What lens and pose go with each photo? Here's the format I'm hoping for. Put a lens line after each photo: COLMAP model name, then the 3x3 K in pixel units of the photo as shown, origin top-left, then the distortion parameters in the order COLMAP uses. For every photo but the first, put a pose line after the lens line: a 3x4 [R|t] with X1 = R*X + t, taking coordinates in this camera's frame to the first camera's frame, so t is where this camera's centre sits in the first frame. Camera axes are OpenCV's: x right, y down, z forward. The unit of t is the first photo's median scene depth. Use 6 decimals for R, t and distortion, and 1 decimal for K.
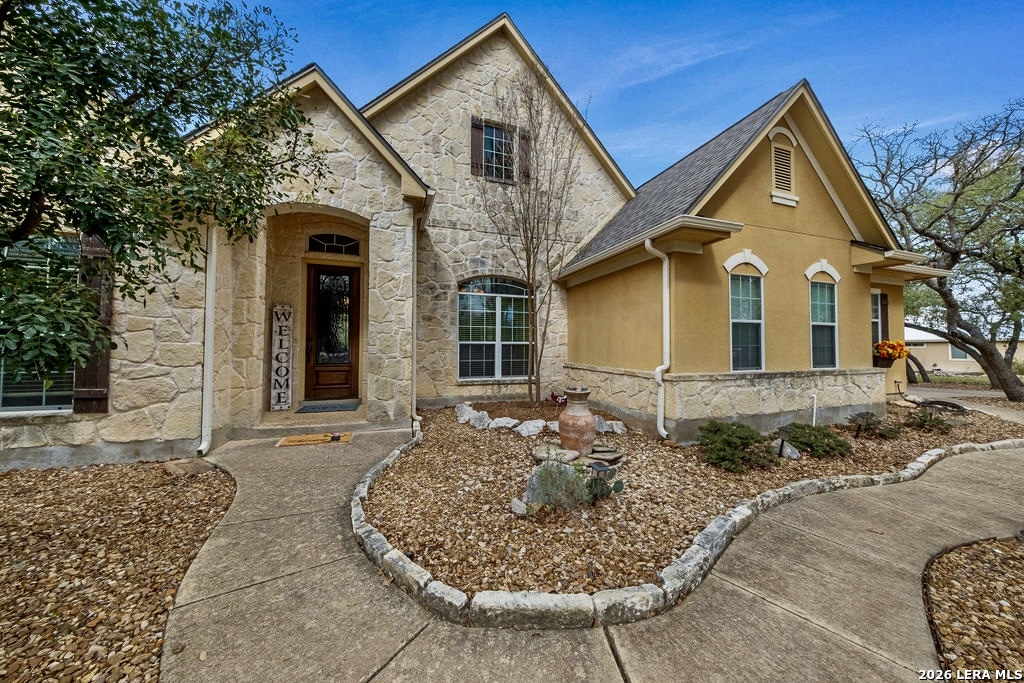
lens RADIAL K [[343.2, 0, 512.0], [0, 343.2, 341.5], [0, 0, 1]] dist [-0.000879, -0.000049]
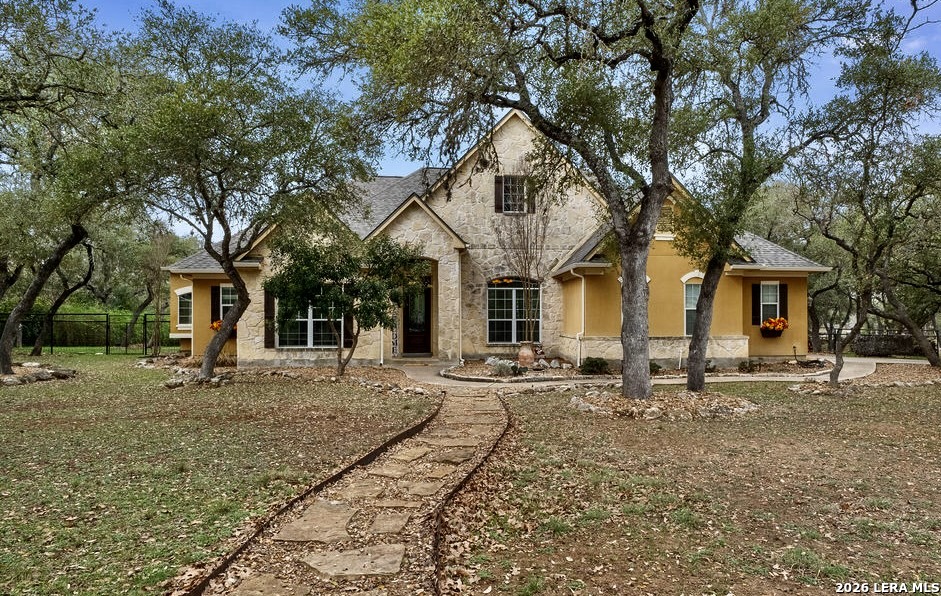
lens RADIAL K [[589.9, 0, 470.5], [0, 589.9, 298.0], [0, 0, 1]] dist [0.003063, 0.000616]
pose [[0.962685, -0.013154, -0.270305, 0.506597], [0.007579, 0.999737, -0.021658, -0.040011], [0.270519, 0.018802, 0.962531, -1.652804]]
